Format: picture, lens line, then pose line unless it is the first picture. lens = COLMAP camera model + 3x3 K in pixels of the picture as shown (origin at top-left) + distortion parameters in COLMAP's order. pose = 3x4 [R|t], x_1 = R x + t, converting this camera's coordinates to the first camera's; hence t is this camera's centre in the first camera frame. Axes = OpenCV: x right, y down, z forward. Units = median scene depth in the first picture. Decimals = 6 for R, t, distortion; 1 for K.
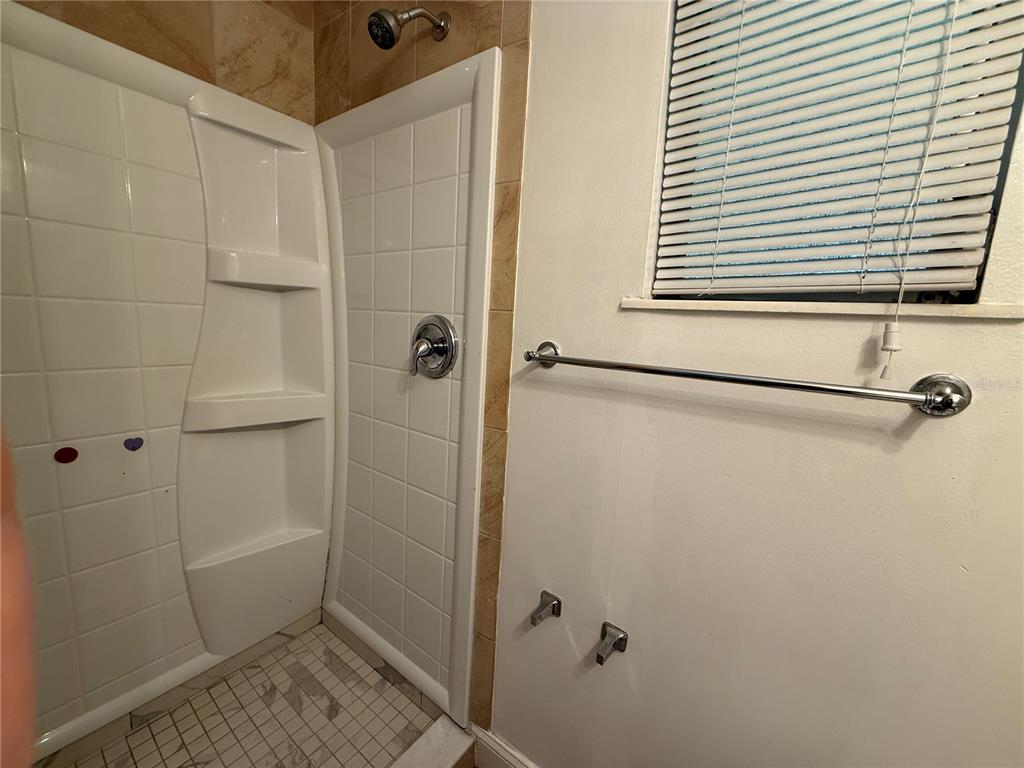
lens RADIAL K [[410.3, 0, 512.0], [0, 410.3, 384.0], [0, 0, 1]] dist [0.001018, 0.000204]
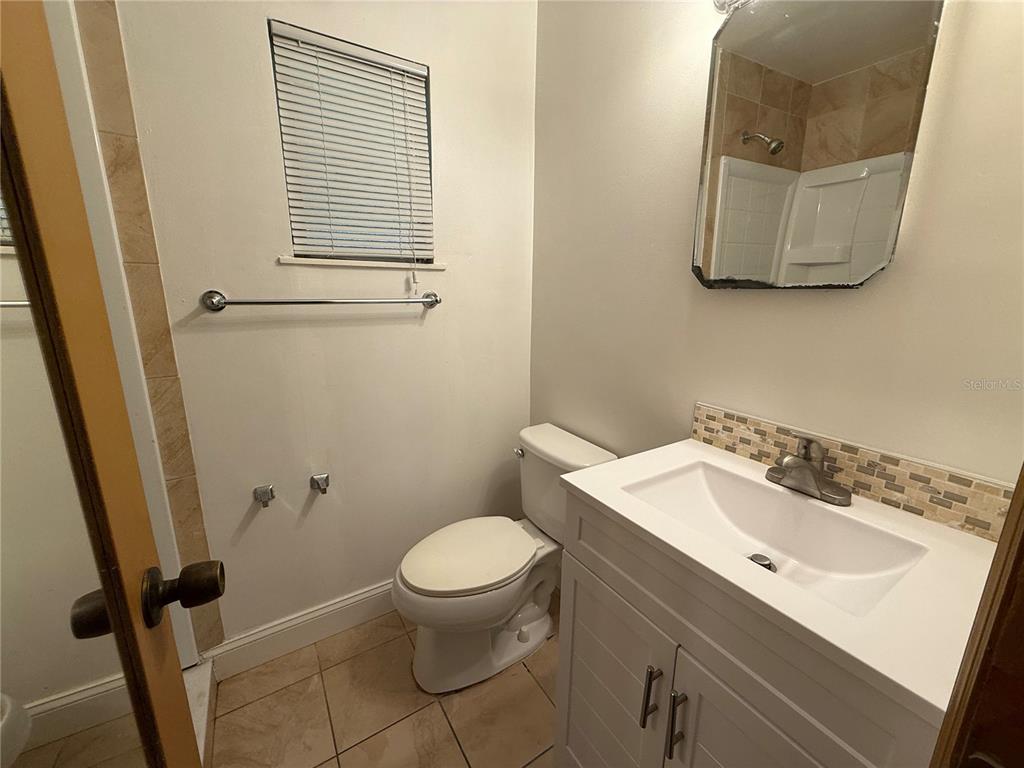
lens RADIAL K [[410.3, 0, 512.0], [0, 410.3, 384.0], [0, 0, 1]] dist [0.001018, 0.000204]
pose [[0.353913, -0.257419, 0.899156, -0.873724], [0.151575, 0.964455, 0.216453, 0.040974], [-0.922914, 0.059684, 0.380351, -0.303569]]
